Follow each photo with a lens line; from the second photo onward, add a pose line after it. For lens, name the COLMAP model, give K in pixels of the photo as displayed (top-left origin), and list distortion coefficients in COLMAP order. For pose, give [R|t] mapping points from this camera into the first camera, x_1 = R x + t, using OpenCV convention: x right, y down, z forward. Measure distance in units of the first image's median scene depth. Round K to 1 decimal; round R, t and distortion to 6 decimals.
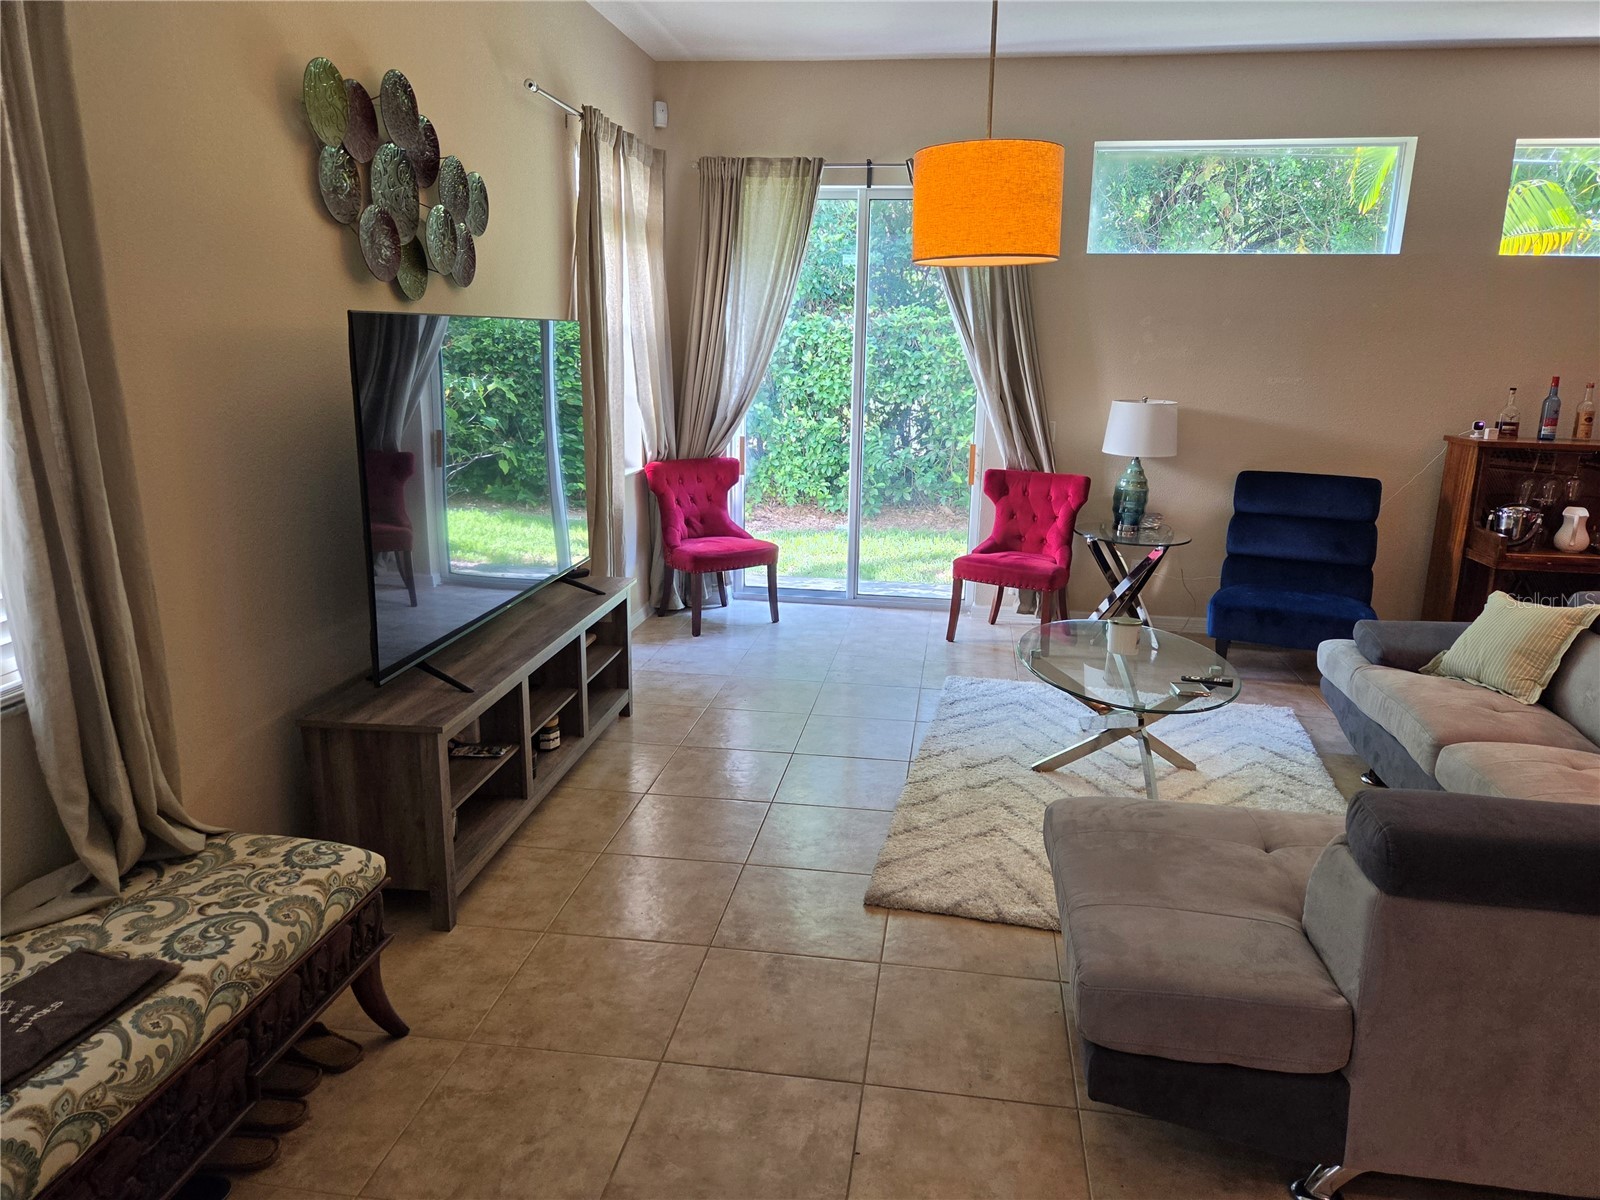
lens RADIAL K [[1076.4, 0, 802.7], [0, 1076.4, 586.9], [0, 0, 1]] dist [0.071447, -0.064856]
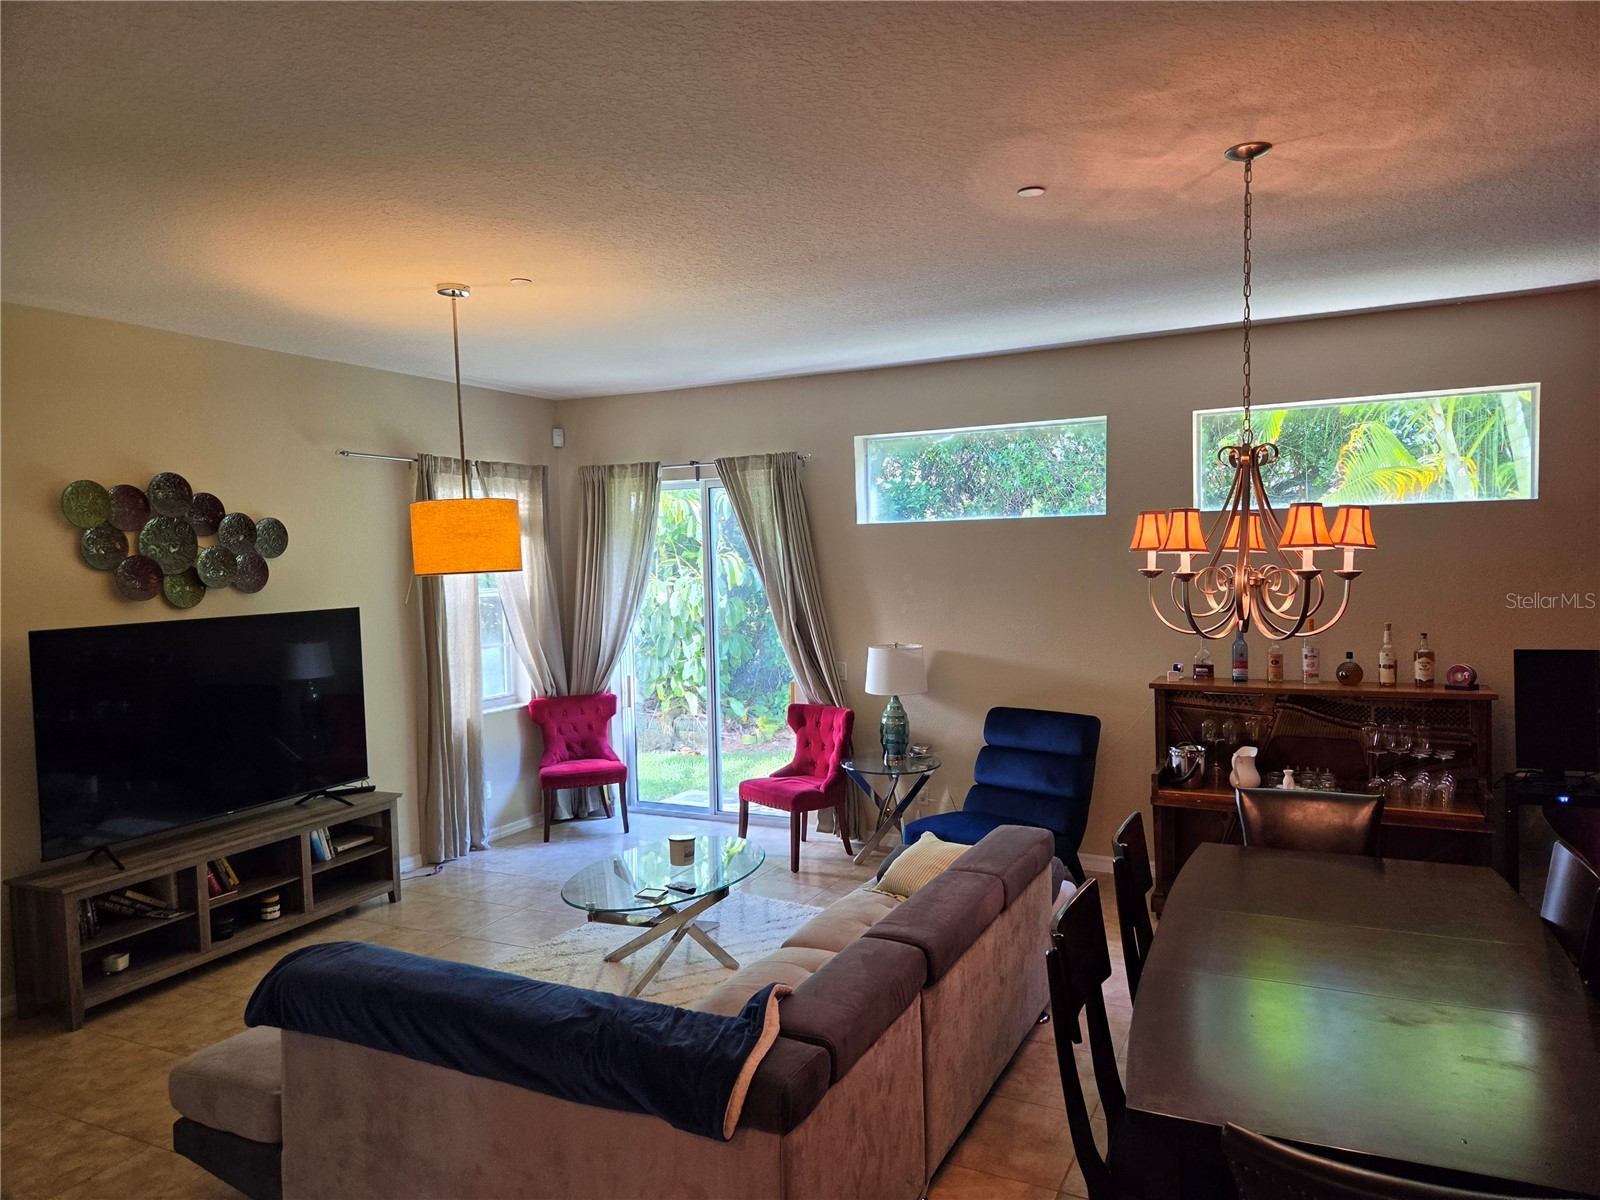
lens RADIAL K [[1076.4, 0, 802.7], [0, 1076.4, 586.9], [0, 0, 1]] dist [0.071447, -0.064856]
pose [[0.951410, -0.032585, -0.306199, 0.612448], [-0.027490, 0.981427, -0.189857, -0.014005], [0.306698, 0.189049, 0.932843, -0.117118]]
